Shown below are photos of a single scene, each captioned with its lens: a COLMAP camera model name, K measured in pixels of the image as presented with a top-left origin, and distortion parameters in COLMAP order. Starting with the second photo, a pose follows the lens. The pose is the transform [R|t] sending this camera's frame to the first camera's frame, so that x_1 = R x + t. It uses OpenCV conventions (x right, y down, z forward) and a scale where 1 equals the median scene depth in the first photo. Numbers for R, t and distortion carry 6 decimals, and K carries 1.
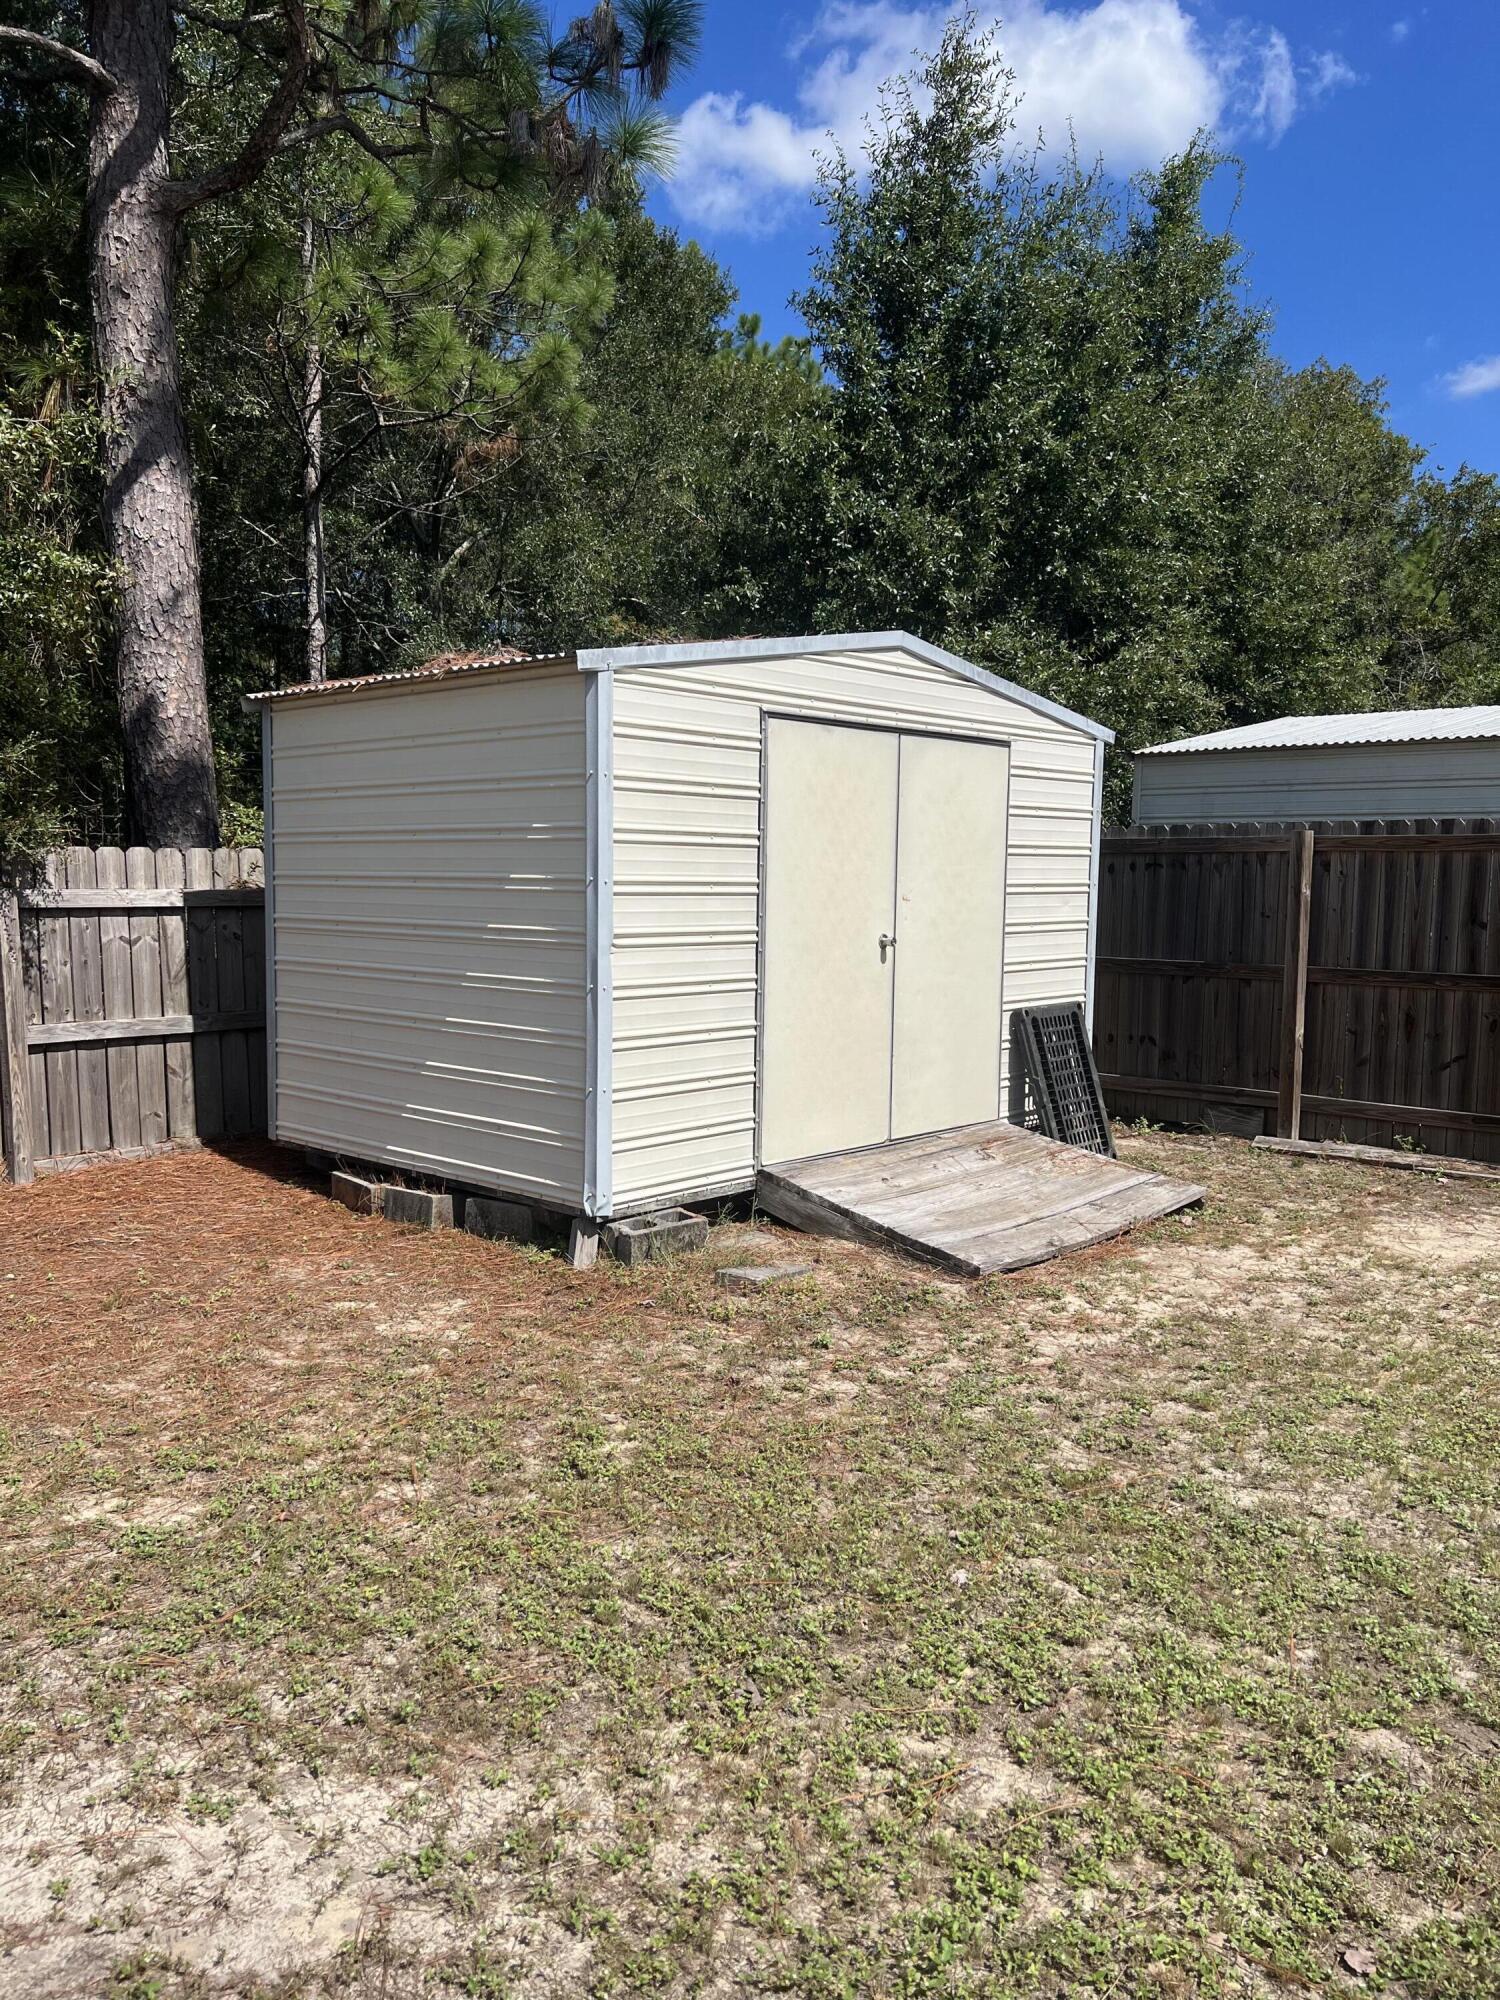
lens RADIAL K [[1510.6, 0, 750.0], [0, 1510.6, 1000.0], [0, 0, 1]] dist [0.116890, -0.216805]
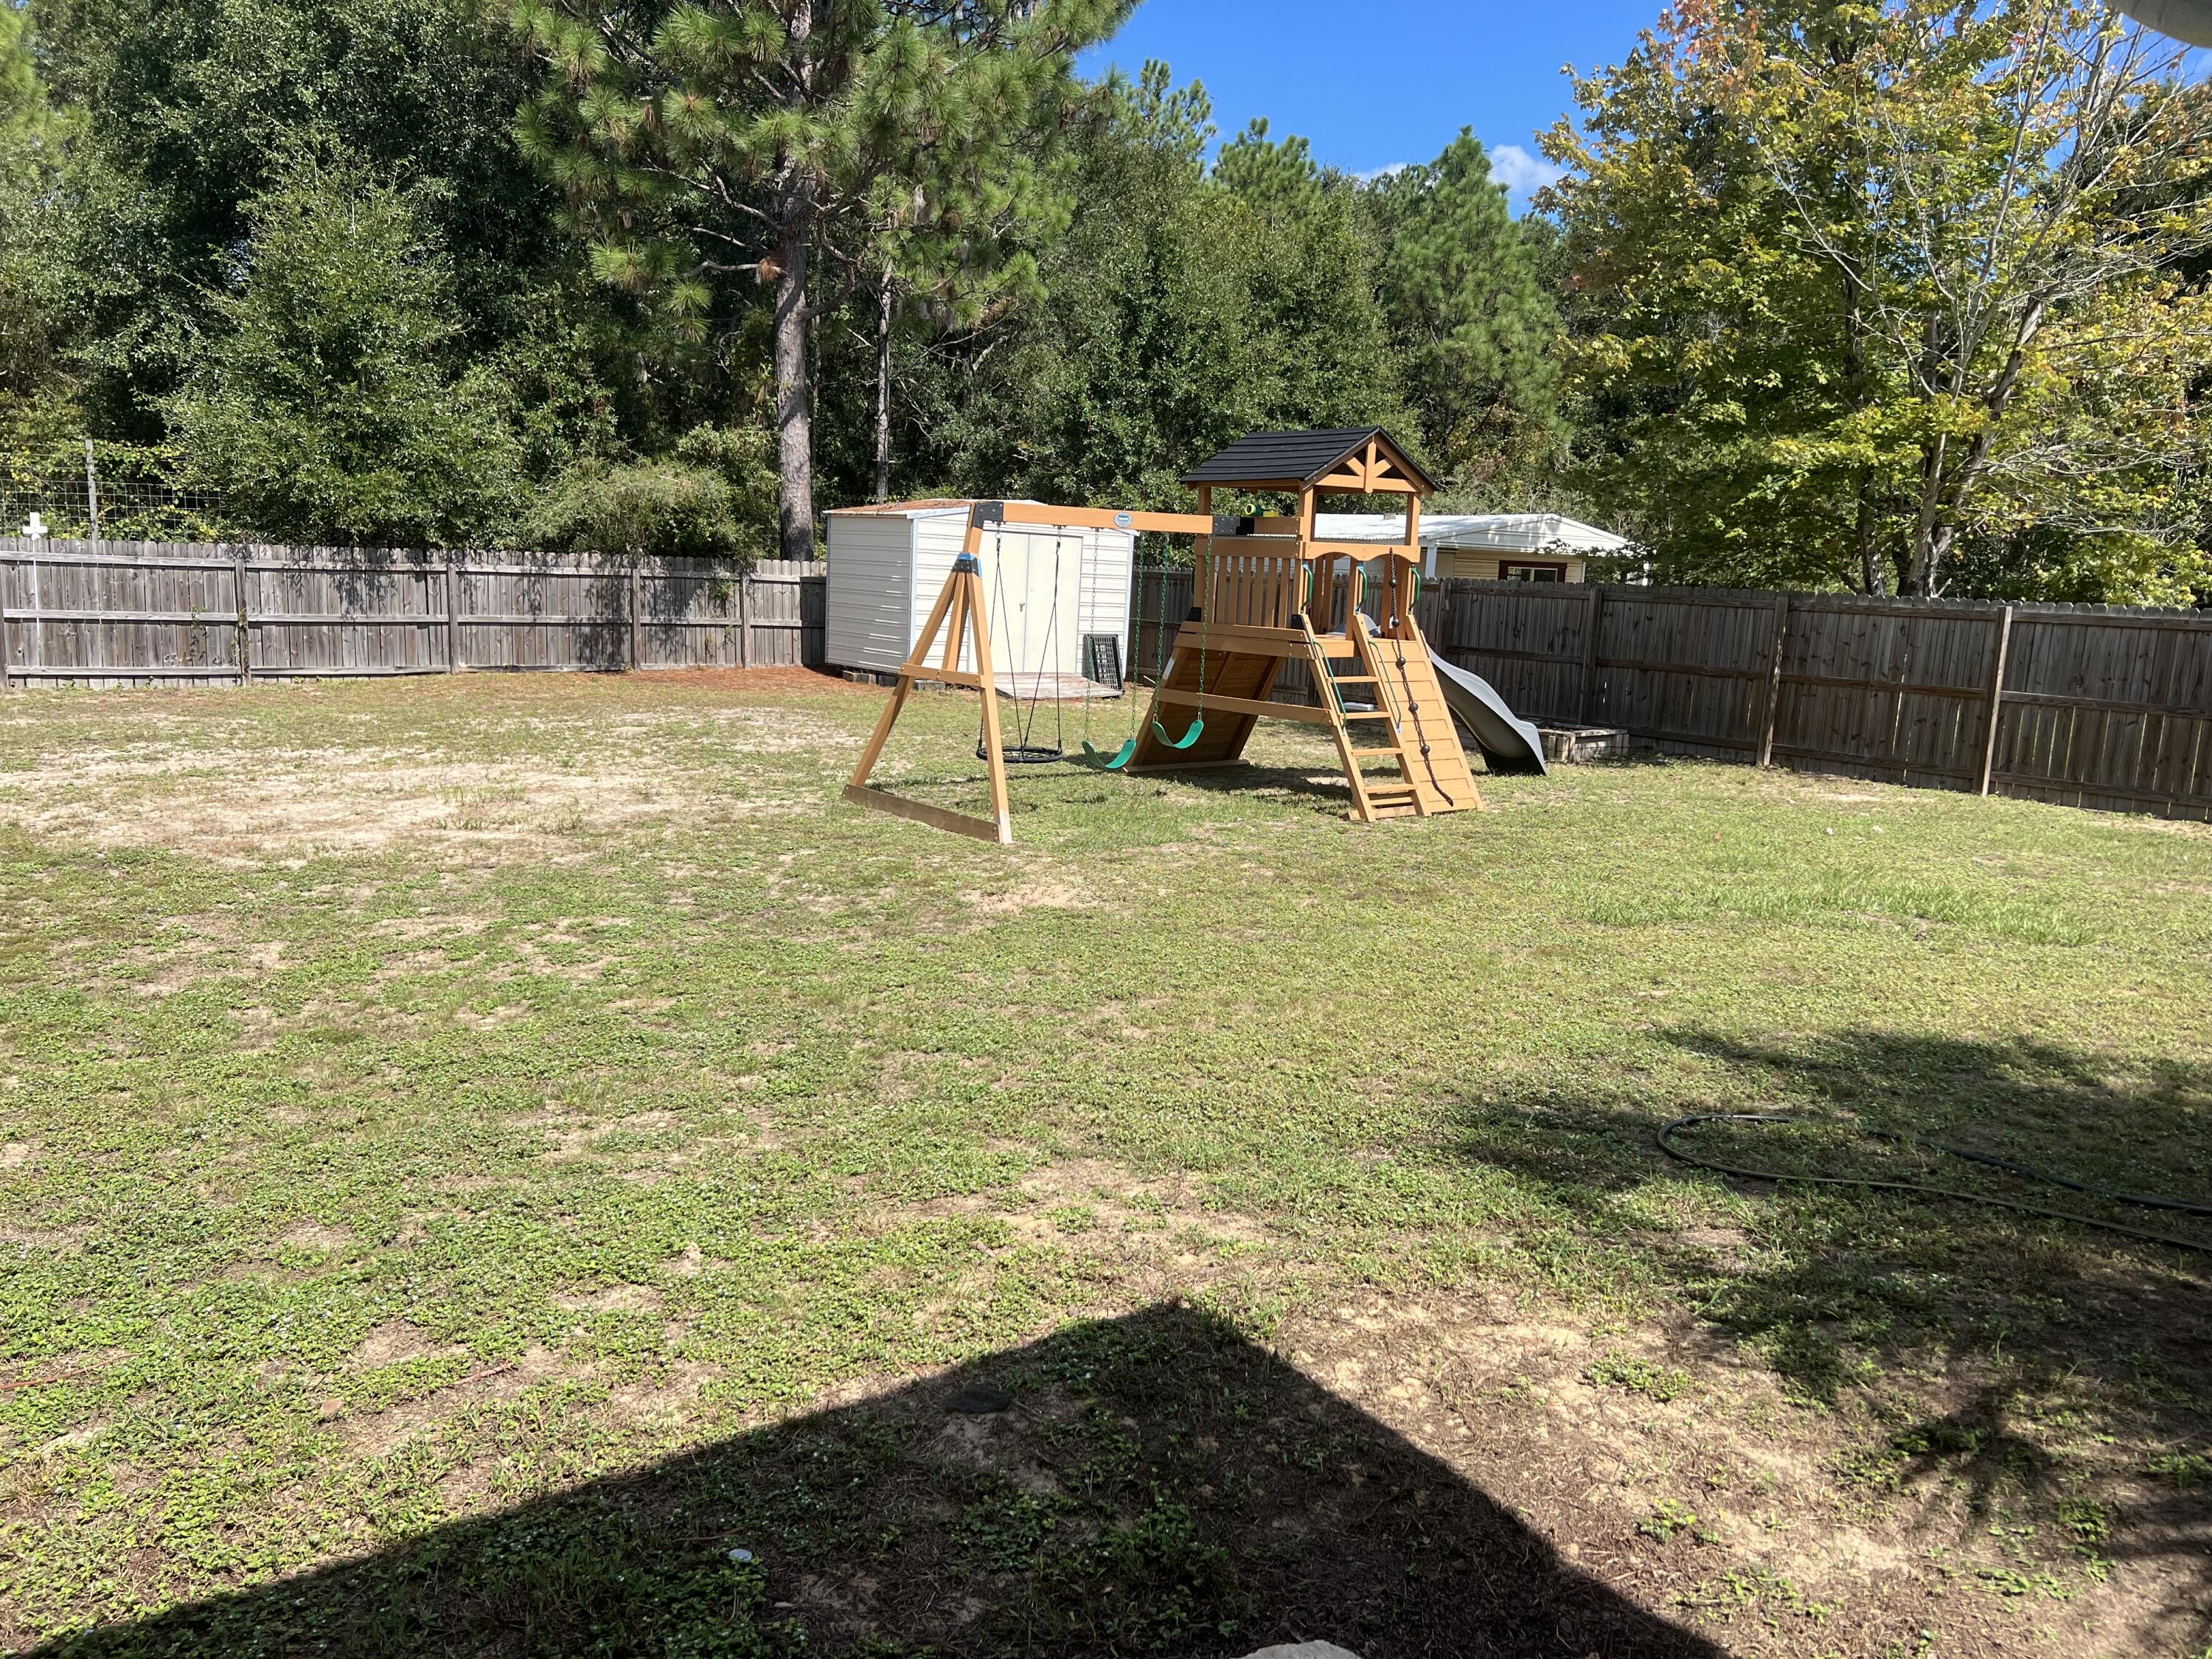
lens RADIAL K [[1670.7, 0, 1106.0], [0, 1670.7, 829.5], [0, 0, 1]] dist [0.116890, -0.216805]
pose [[0.983882, 0.068022, -0.165378, 0.742609], [-0.056741, 0.995789, 0.072010, 0.141072], [0.169580, -0.061466, 0.983598, -2.020766]]
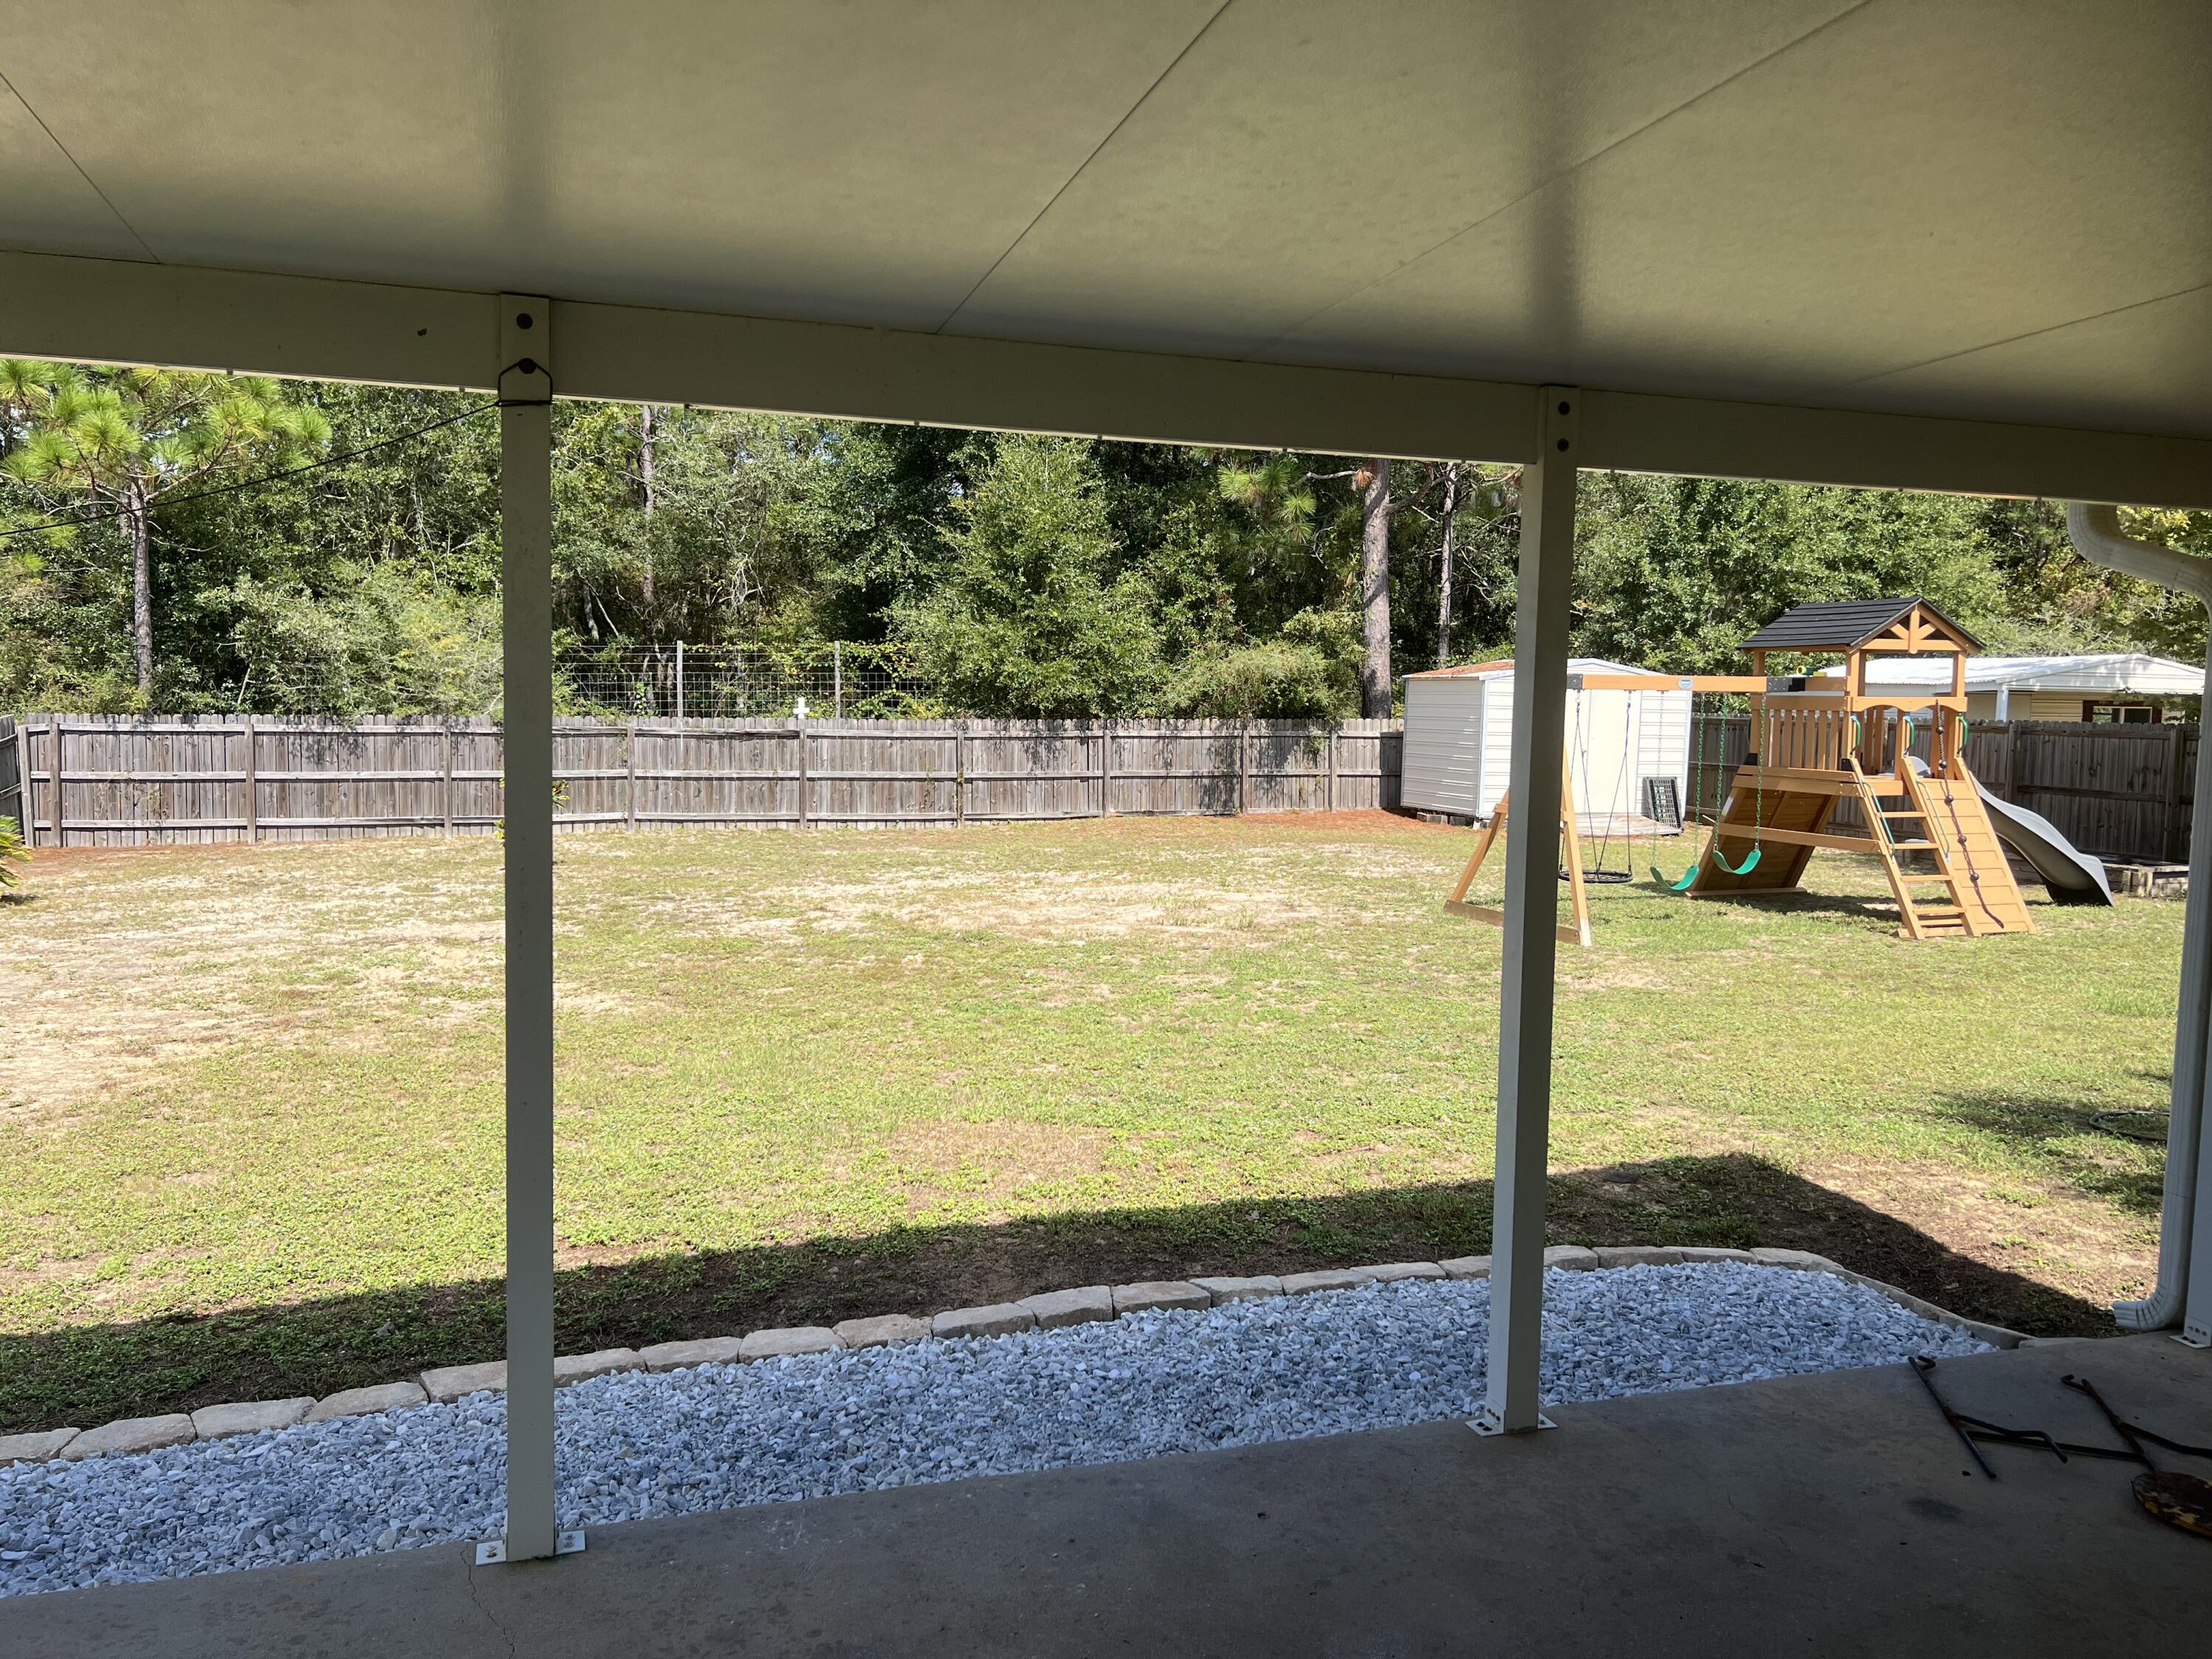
lens RADIAL K [[1657.7, 0, 1070.0], [0, 1657.7, 837.9], [0, 0, 1]] dist [0.053953, -0.124050]
pose [[0.871163, 0.053896, -0.488027, 0.798913], [-0.056514, 0.998358, 0.009373, 0.160151], [0.487731, 0.019415, 0.872778, -2.423994]]
